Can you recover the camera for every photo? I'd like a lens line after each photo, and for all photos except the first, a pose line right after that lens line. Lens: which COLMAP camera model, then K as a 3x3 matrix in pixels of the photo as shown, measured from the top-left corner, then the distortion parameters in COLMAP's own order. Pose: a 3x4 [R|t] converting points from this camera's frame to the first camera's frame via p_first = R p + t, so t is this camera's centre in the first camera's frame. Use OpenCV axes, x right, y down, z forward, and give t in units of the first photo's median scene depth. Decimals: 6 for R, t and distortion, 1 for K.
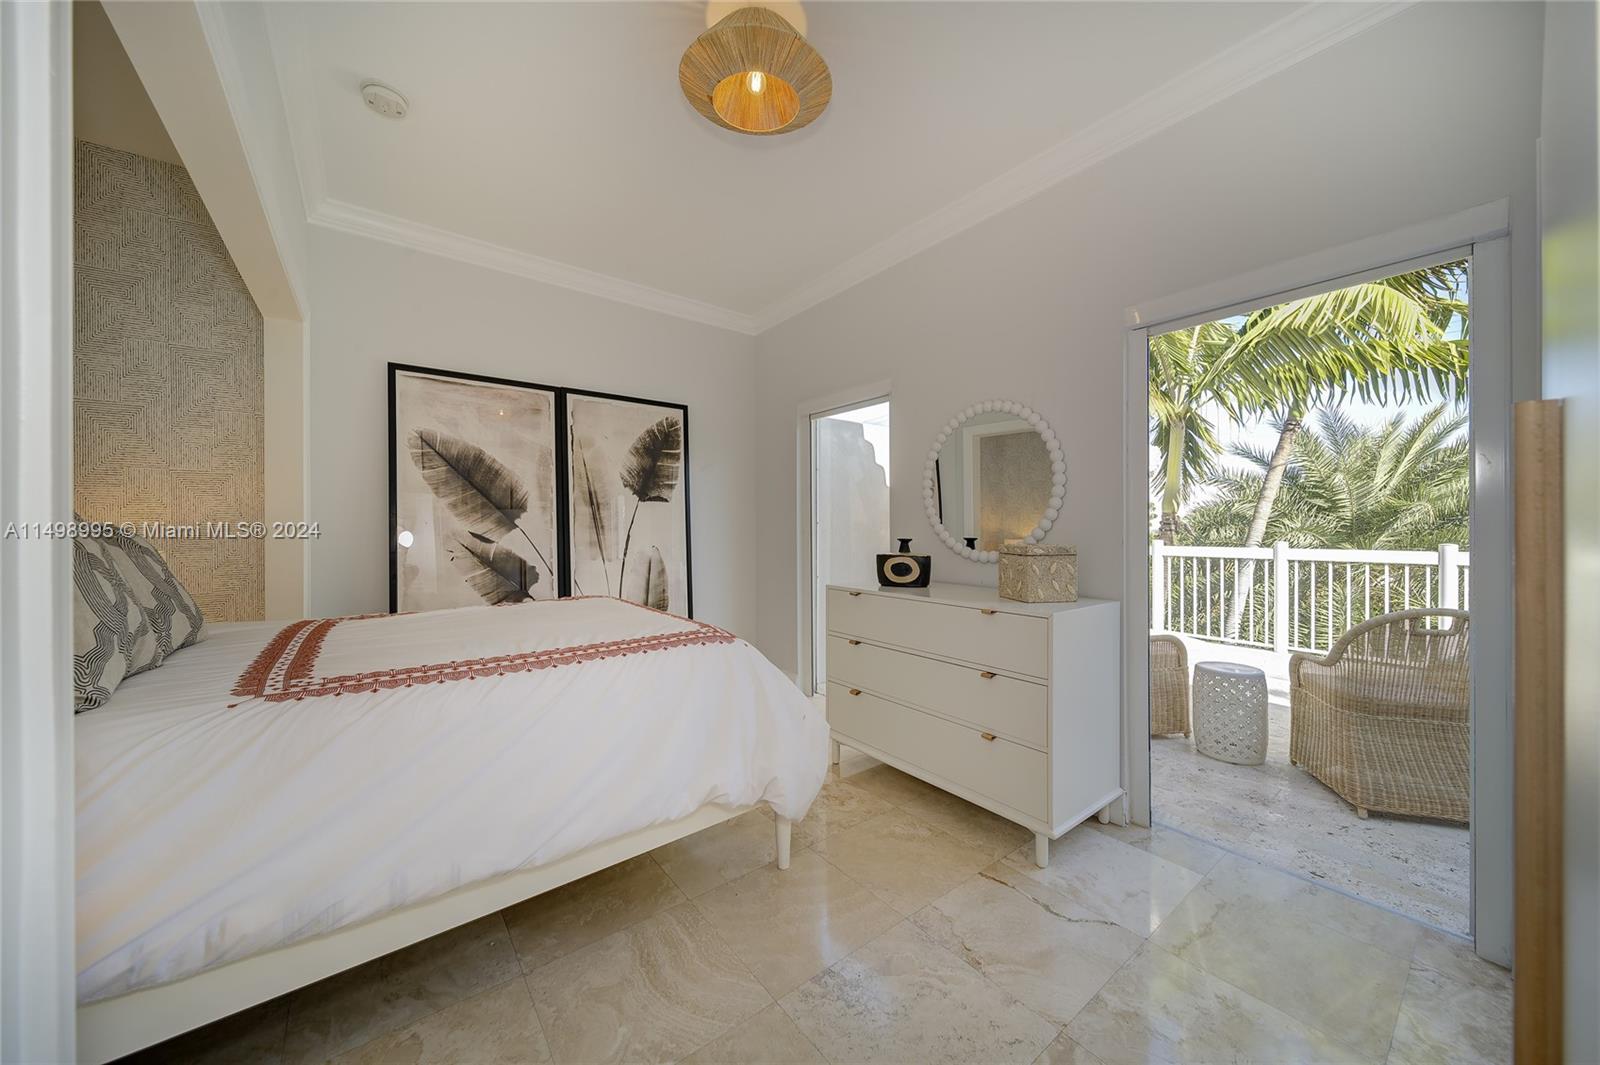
lens RADIAL K [[559.2, 0, 800.0], [0, 559.2, 532.2], [0, 0, 1]] dist [0.000898, -0.000208]
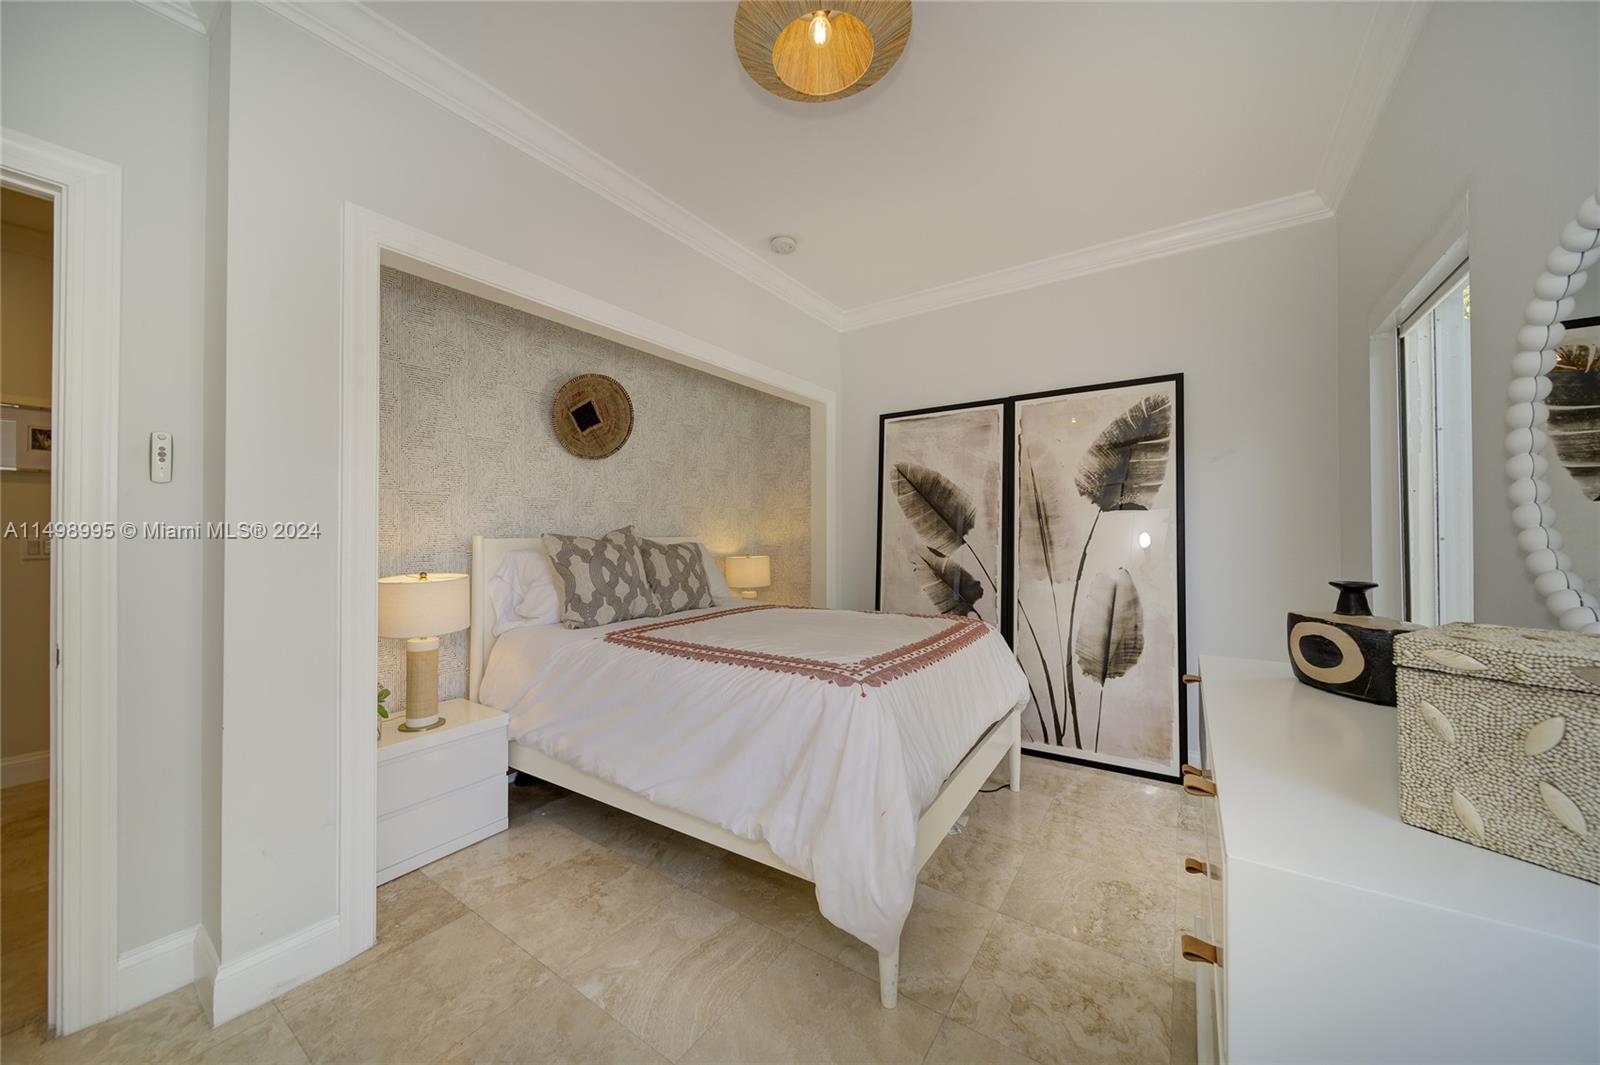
lens RADIAL K [[559.2, 0, 807.7], [0, 559.2, 533.1], [0, 0, 1]] dist [0.000898, -0.000208]
pose [[0.312451, -0.005681, -0.949917, 0.388862], [-0.004304, 0.999963, -0.007396, -0.017946], [0.949924, 0.006399, 0.312415, 0.387790]]
